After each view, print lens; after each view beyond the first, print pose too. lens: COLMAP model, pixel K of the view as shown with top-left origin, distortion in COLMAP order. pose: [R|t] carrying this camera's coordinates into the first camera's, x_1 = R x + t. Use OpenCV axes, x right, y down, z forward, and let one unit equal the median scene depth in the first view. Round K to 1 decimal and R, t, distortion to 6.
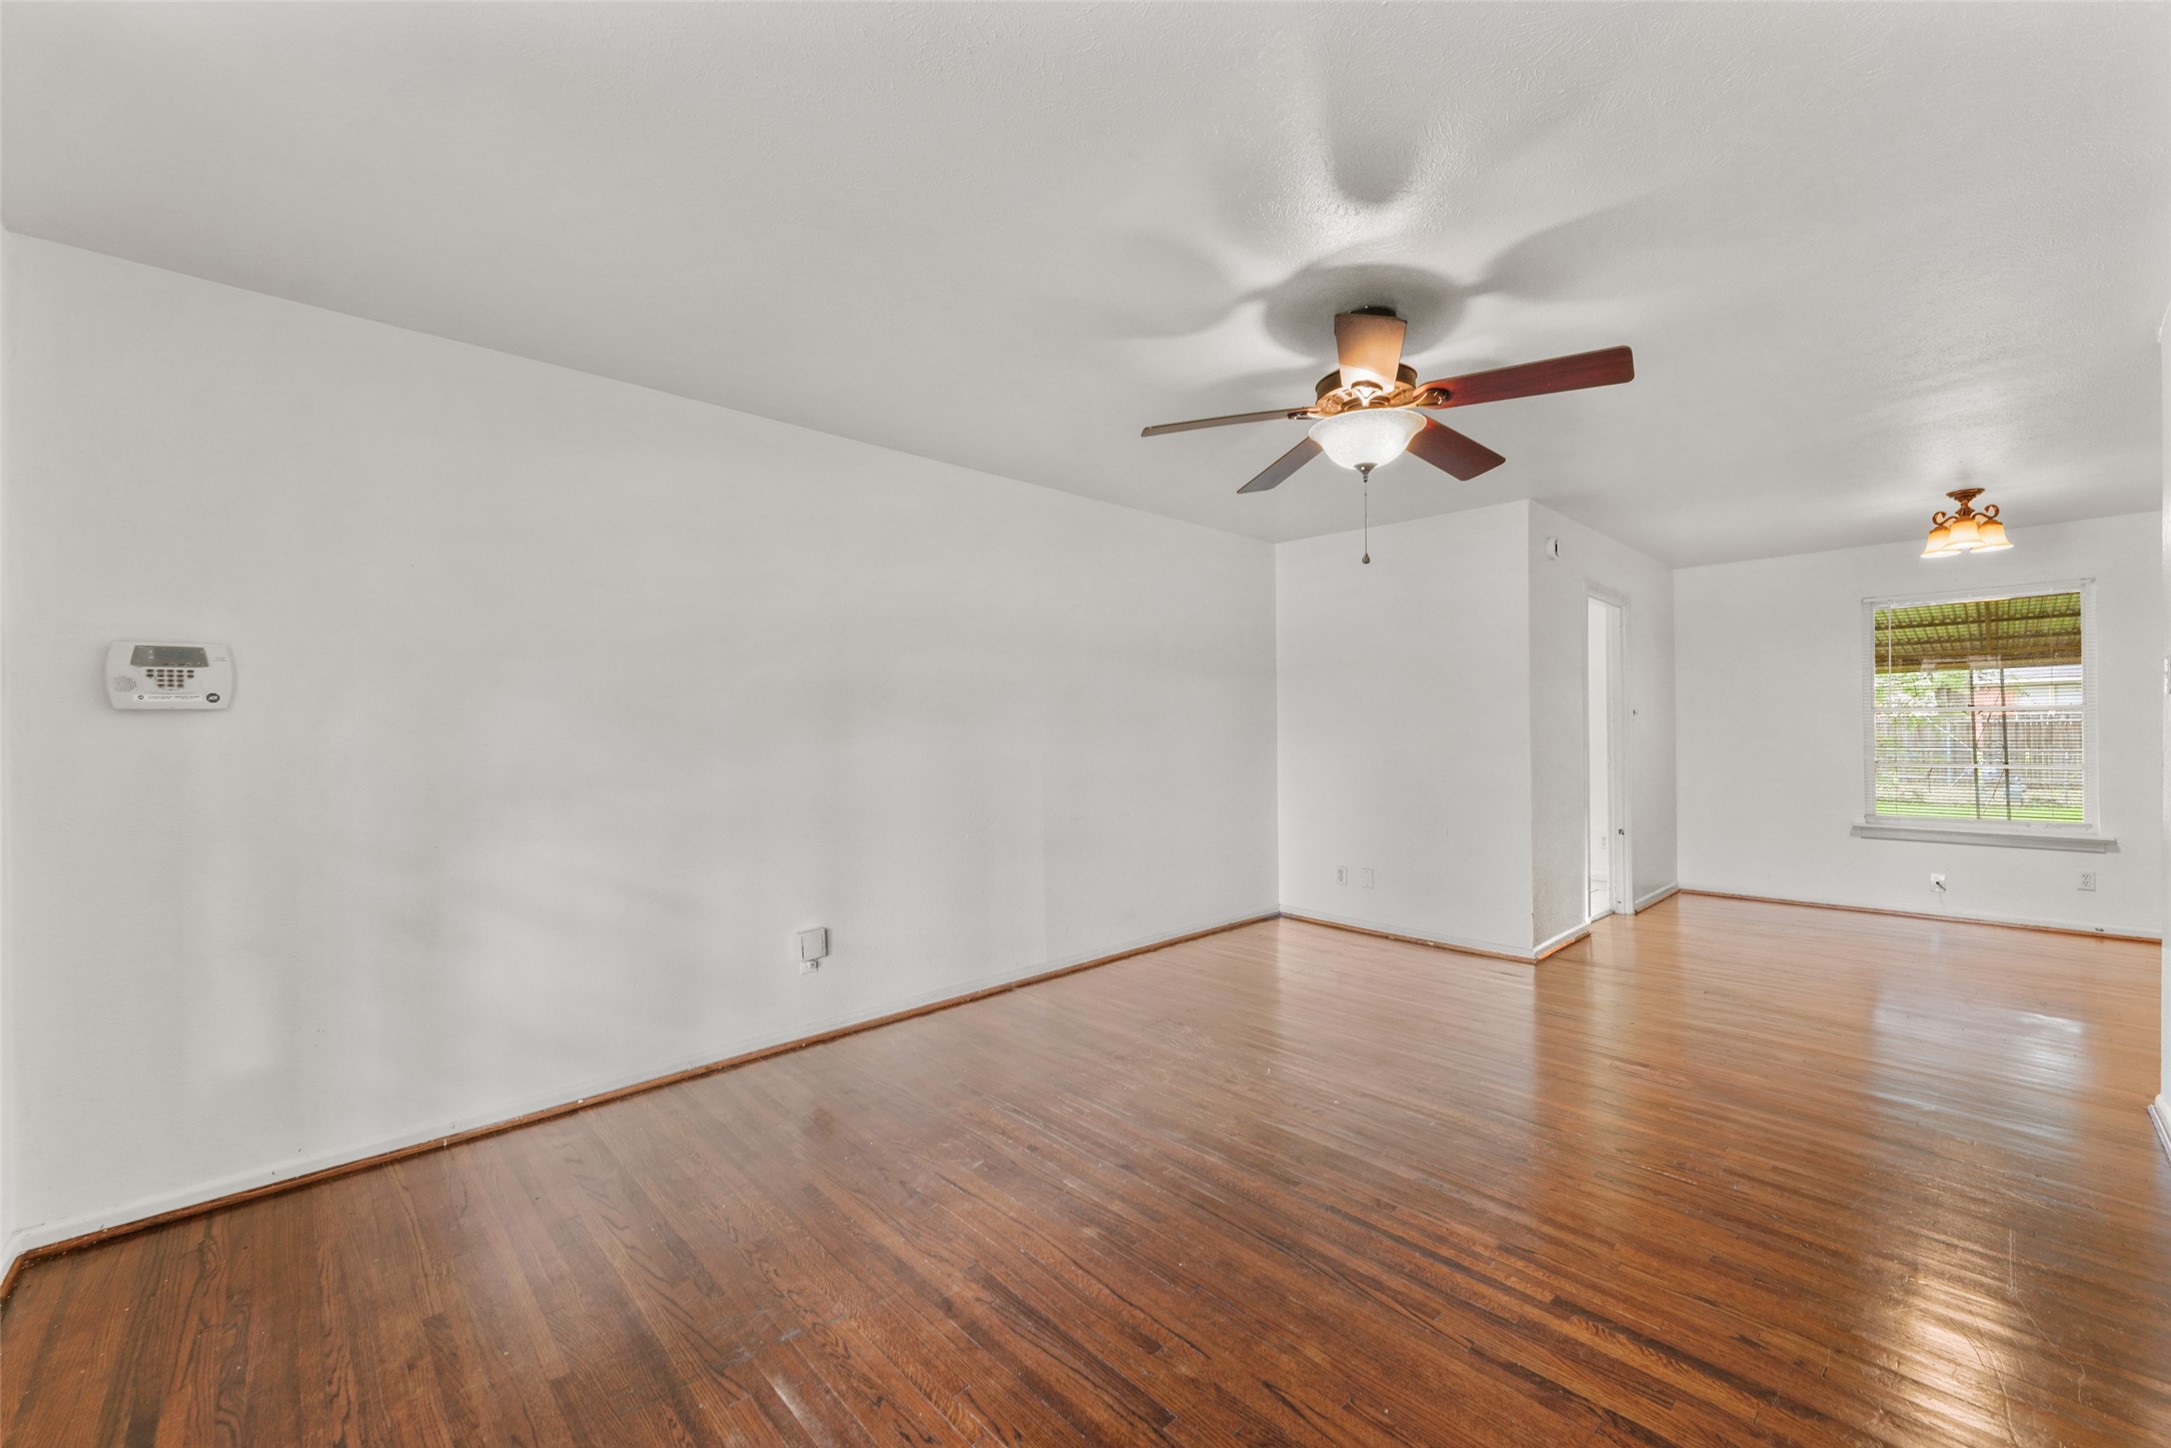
lens RADIAL K [[881.3, 0, 1085.5], [0, 881.3, 724.0], [0, 0, 1]] dist [0.012525, -0.000163]
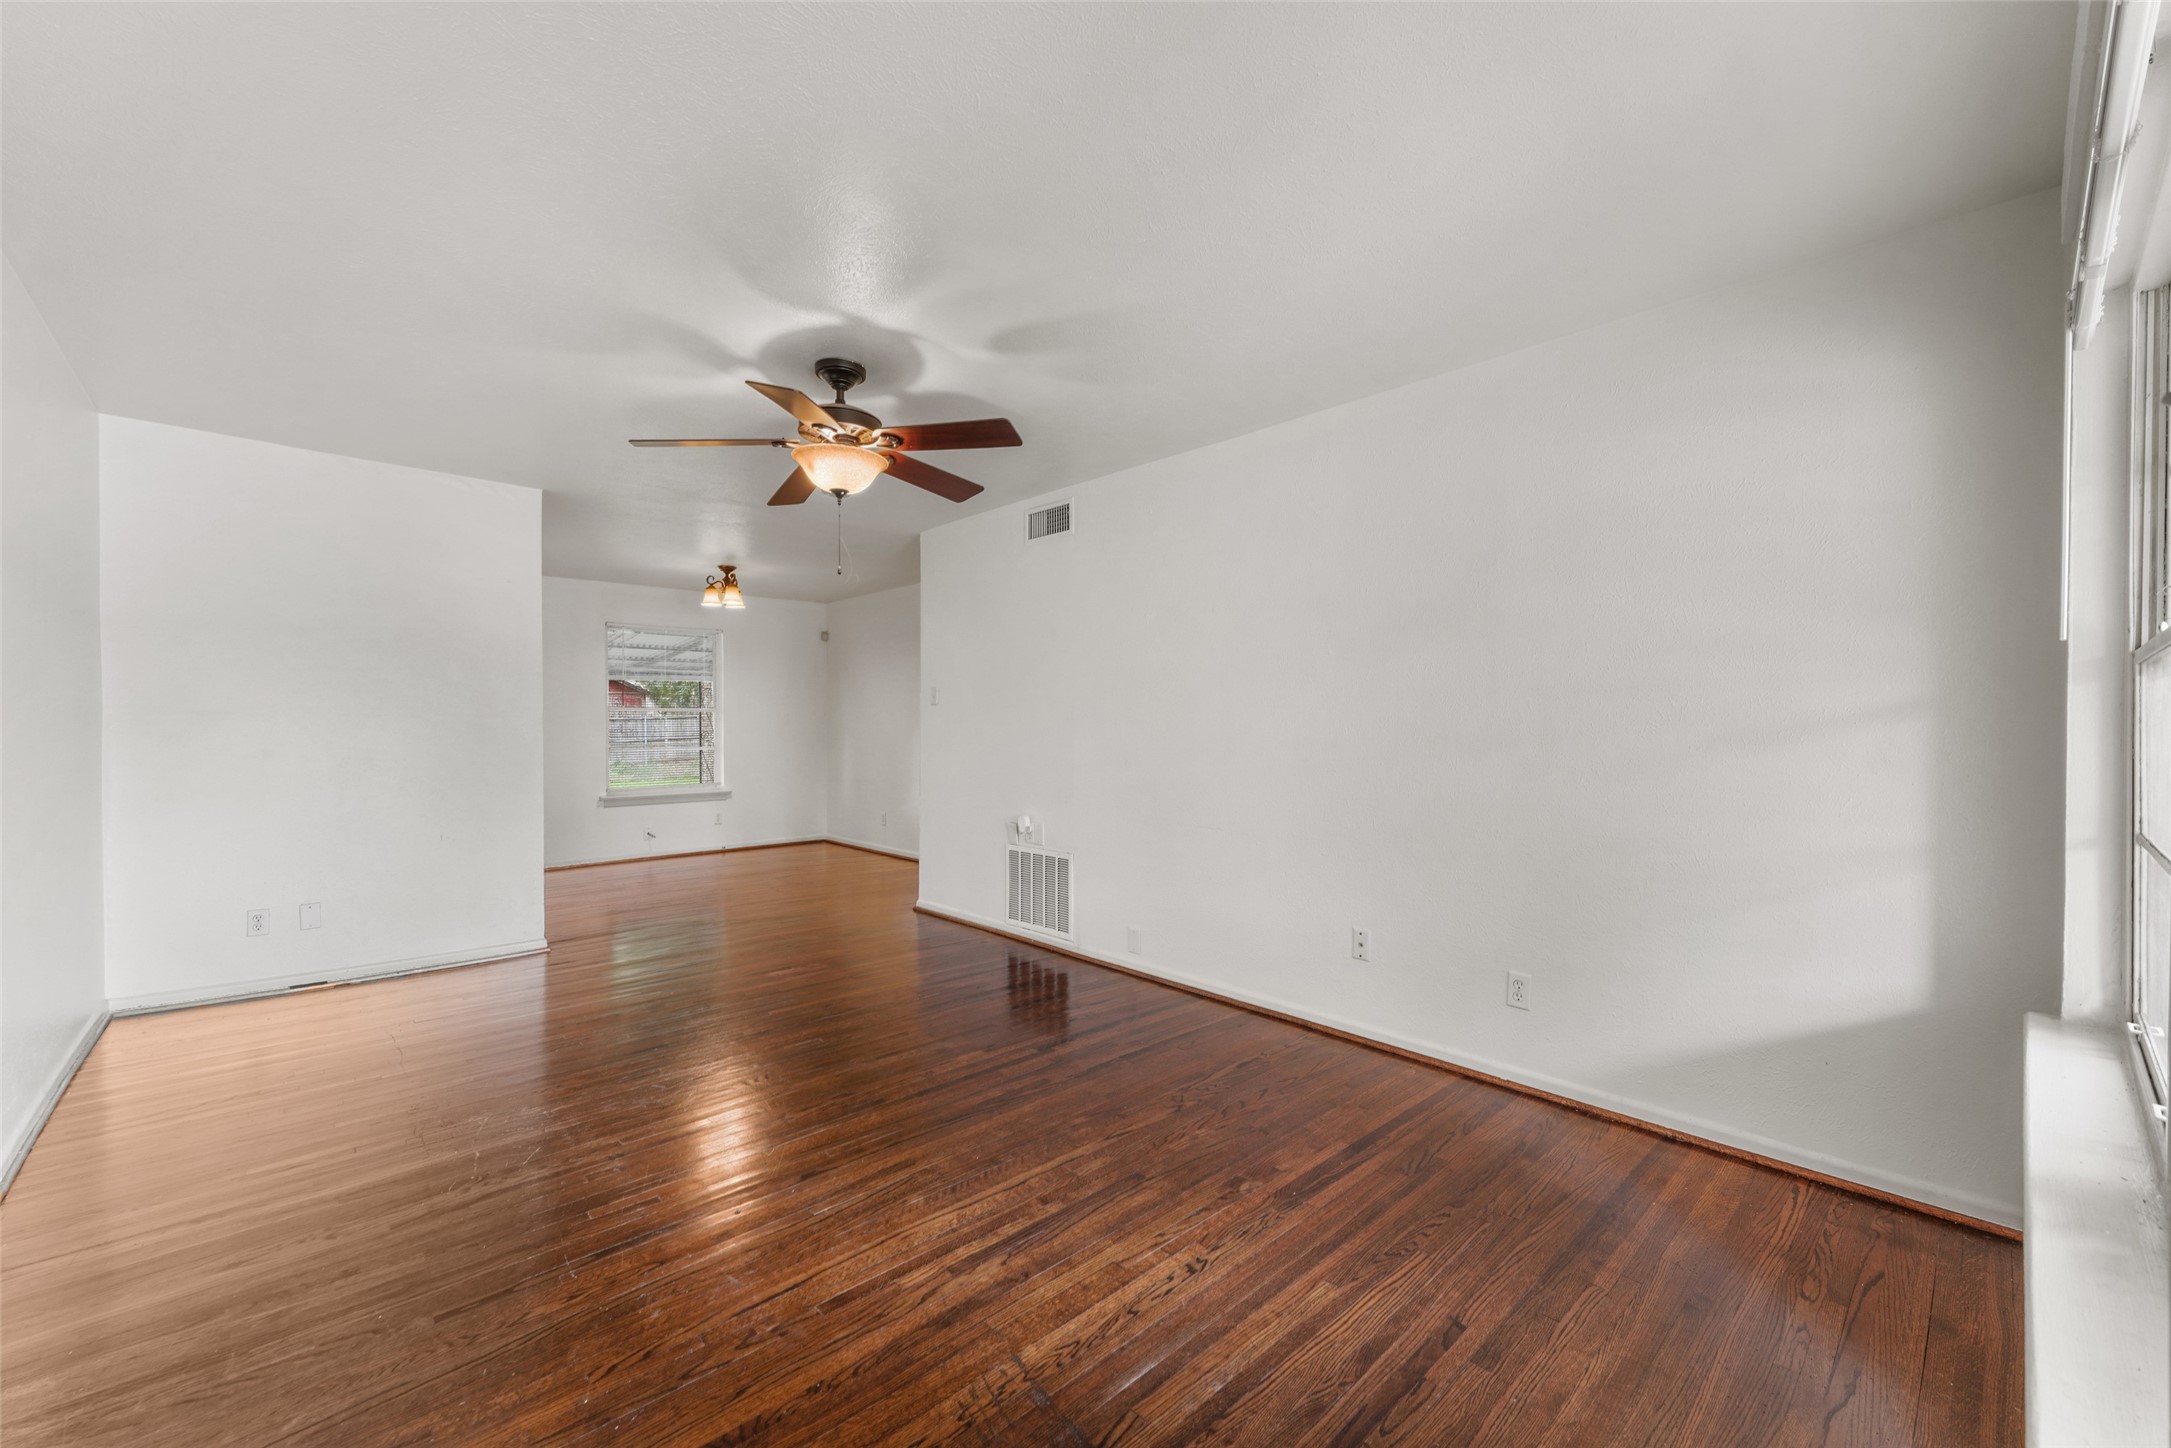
lens RADIAL K [[852.8, 0, 1085.5], [0, 852.8, 724.0], [0, 0, 1]] dist [0.014838, 0.000019]
pose [[-0.002025, 0.007606, 0.999969, -0.470982], [-0.006351, 0.999951, -0.007618, 0.014453], [-0.999978, -0.006366, -0.001977, 0.384631]]
